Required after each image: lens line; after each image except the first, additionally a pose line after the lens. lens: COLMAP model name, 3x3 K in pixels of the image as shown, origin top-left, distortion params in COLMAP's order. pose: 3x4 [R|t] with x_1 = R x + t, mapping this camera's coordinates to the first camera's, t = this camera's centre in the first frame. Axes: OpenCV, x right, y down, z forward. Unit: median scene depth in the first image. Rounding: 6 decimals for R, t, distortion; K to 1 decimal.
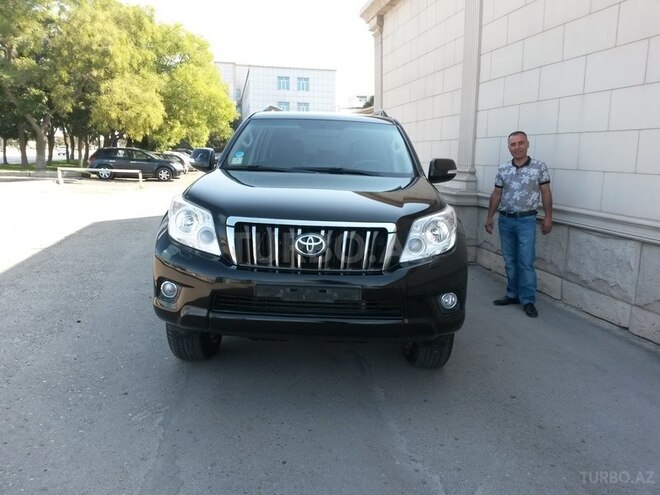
lens RADIAL K [[541.7, 0, 330.2], [0, 541.7, 244.8], [0, 0, 1]] dist [0.086191, -0.131770]
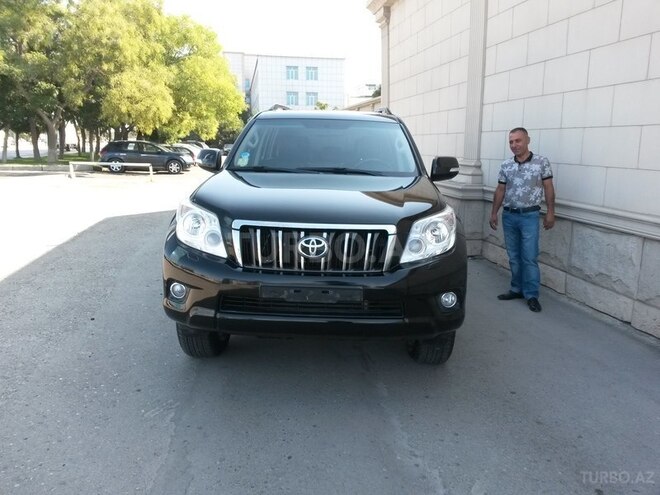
lens RADIAL K [[541.7, 0, 330.2], [0, 541.7, 244.8], [0, 0, 1]] dist [0.086191, -0.131770]
pose [[0.999780, -0.007677, -0.019494, 0.009233], [0.008059, 0.999776, 0.019591, -0.014115], [0.019339, -0.019744, 0.999618, -0.018175]]
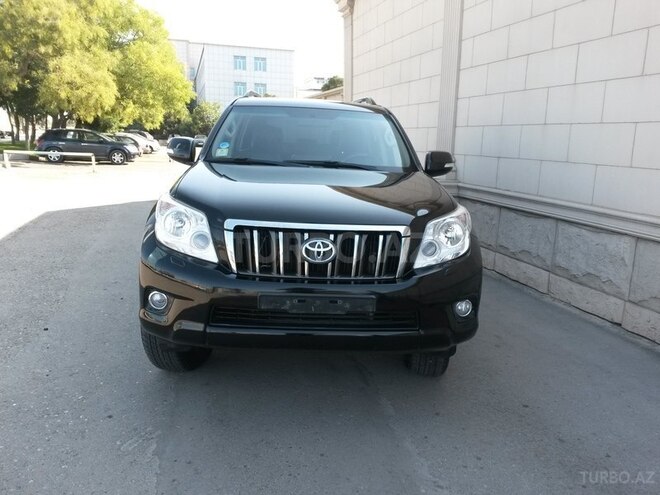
lens RADIAL K [[541.7, 0, 330.2], [0, 541.7, 244.8], [0, 0, 1]] dist [0.086191, -0.131770]
pose [[0.996917, -0.006744, 0.078168, -0.050930], [0.004308, 0.999501, 0.031291, -0.022083], [-0.078340, -0.030858, 0.996449, 0.053896]]
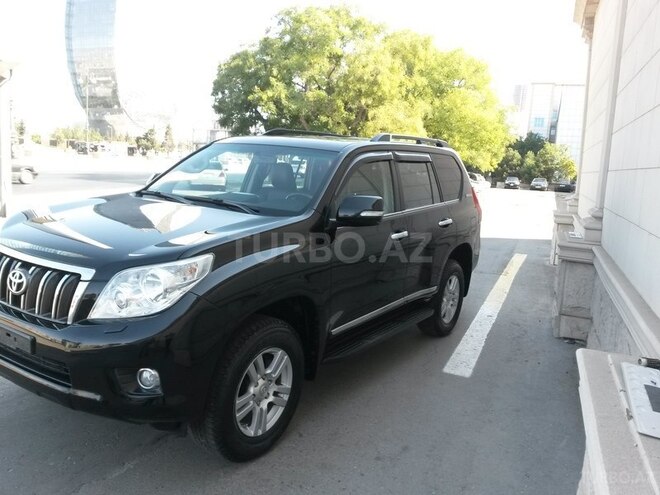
lens RADIAL K [[541.7, 0, 330.2], [0, 541.7, 244.8], [0, 0, 1]] dist [0.086191, -0.131770]
pose [[0.843900, 0.103860, -0.526351, 0.506906], [-0.125005, 0.992145, -0.004650, -0.070101], [0.521734, 0.069721, 0.850255, 0.280137]]
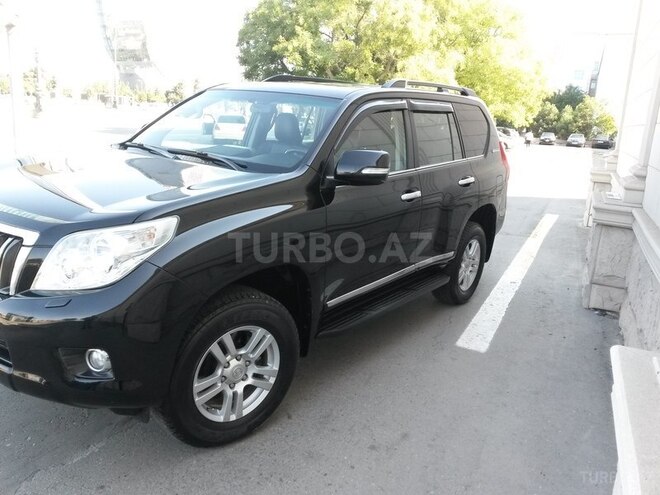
lens RADIAL K [[538.5, 0, 329.1], [0, 538.5, 247.5], [0, 0, 1]] dist [0.095078, -0.148638]
pose [[0.812786, 0.161055, -0.559858, 0.491042], [-0.135983, 0.986928, 0.086494, -0.079880], [0.566470, 0.005830, 0.824062, 0.371063]]
